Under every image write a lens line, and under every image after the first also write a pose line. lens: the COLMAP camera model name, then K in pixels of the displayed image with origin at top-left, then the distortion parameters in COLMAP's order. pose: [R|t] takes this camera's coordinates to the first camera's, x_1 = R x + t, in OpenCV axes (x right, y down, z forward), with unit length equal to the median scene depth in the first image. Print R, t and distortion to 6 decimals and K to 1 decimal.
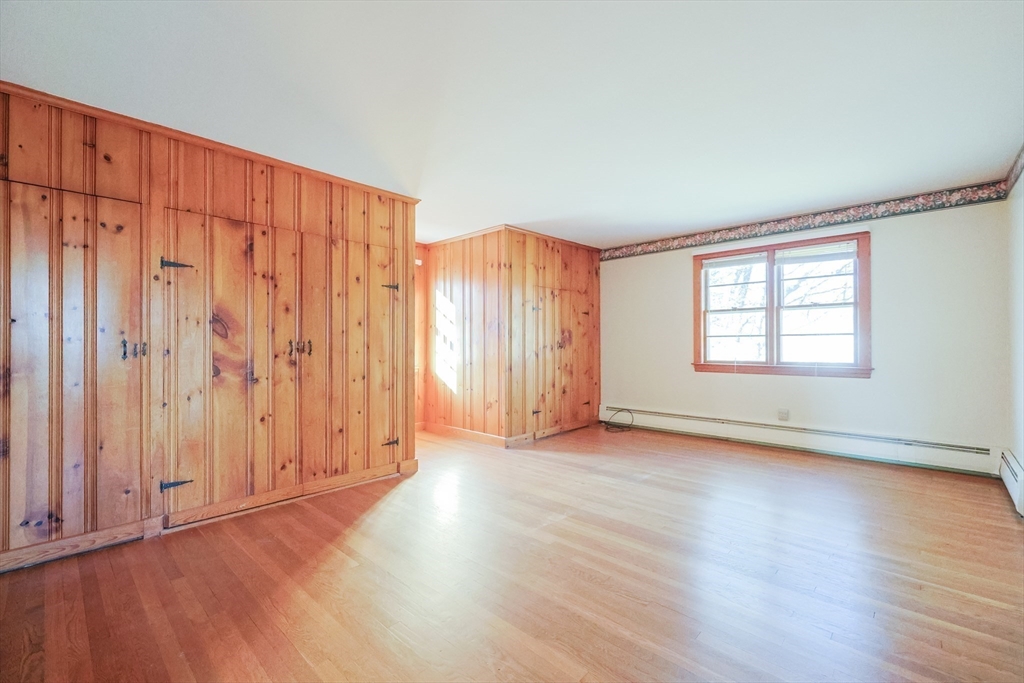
lens RADIAL K [[440.2, 0, 513.5], [0, 440.2, 336.3], [0, 0, 1]] dist [-0.002325, 0.000210]
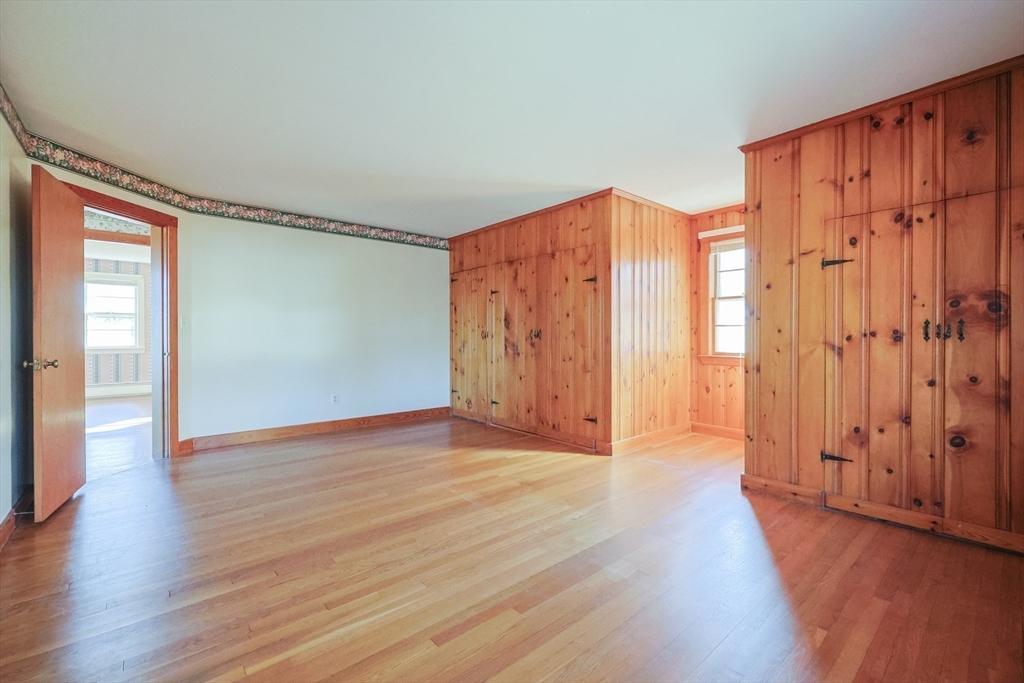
lens RADIAL K [[440.2, 0, 513.5], [0, 440.2, 336.3], [0, 0, 1]] dist [-0.002325, 0.000210]
pose [[-0.109136, 0.006194, -0.994008, 0.853230], [0.022819, 0.999733, 0.003724, 0.020967], [0.993765, -0.022276, -0.109248, 0.932623]]
